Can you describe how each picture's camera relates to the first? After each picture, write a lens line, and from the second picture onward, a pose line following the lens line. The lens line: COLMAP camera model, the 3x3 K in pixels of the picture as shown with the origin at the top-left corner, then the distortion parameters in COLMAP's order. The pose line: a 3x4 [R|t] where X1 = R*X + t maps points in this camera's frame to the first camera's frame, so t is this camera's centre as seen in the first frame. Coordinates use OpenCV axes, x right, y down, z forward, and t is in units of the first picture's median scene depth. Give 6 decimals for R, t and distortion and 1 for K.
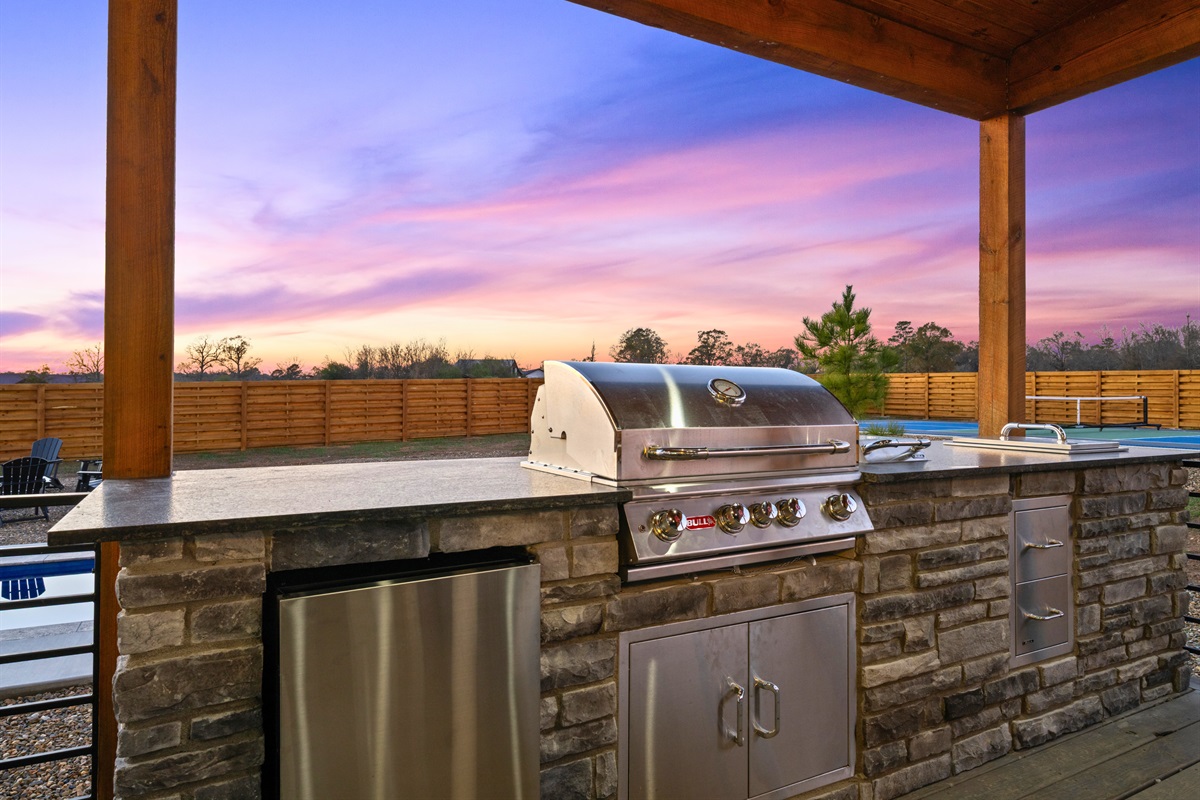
lens RADIAL K [[734.3, 0, 597.9], [0, 734.3, 382.6], [0, 0, 1]] dist [-0.001666, 0.000712]
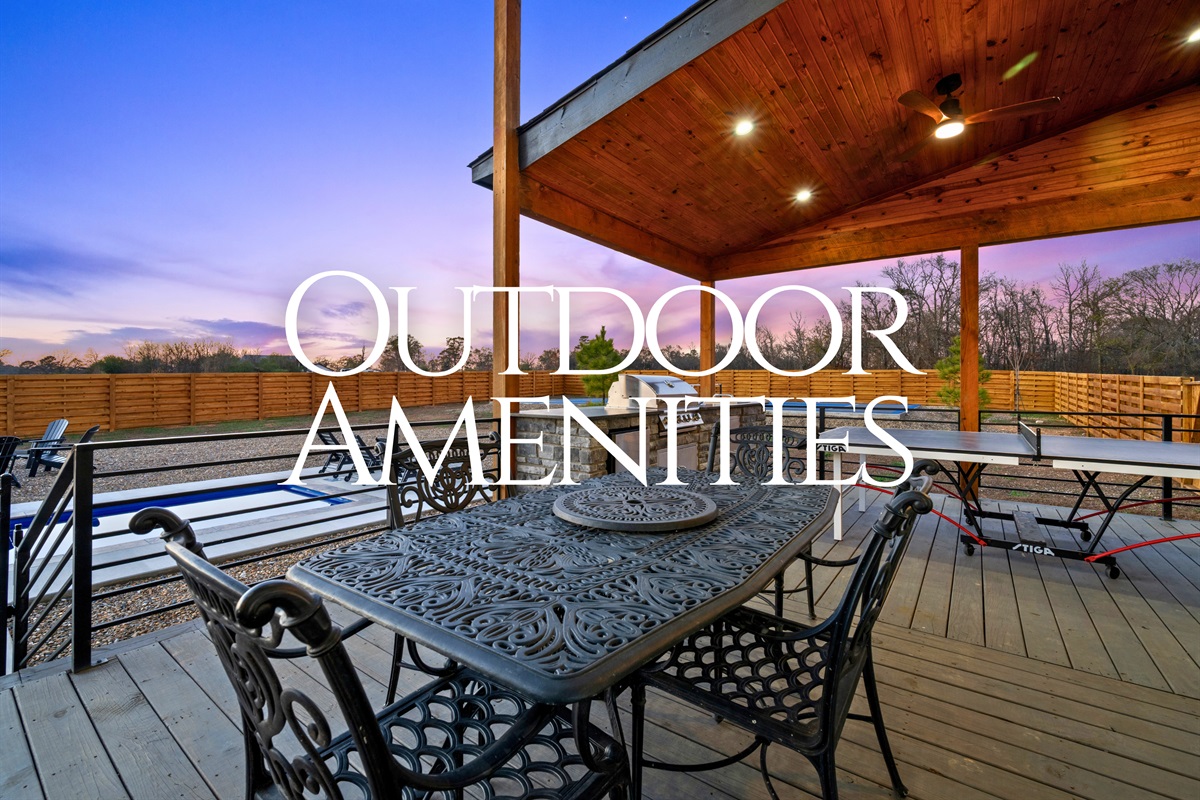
lens RADIAL K [[515.0, 0, 602.7], [0, 515.0, 385.3], [0, 0, 1]] dist [-0.001555, -0.000639]
pose [[0.906326, -0.005127, 0.422548, -0.095952], [-0.003567, 0.999798, 0.019782, -0.002434], [-0.422564, -0.019436, 0.906125, -0.089046]]
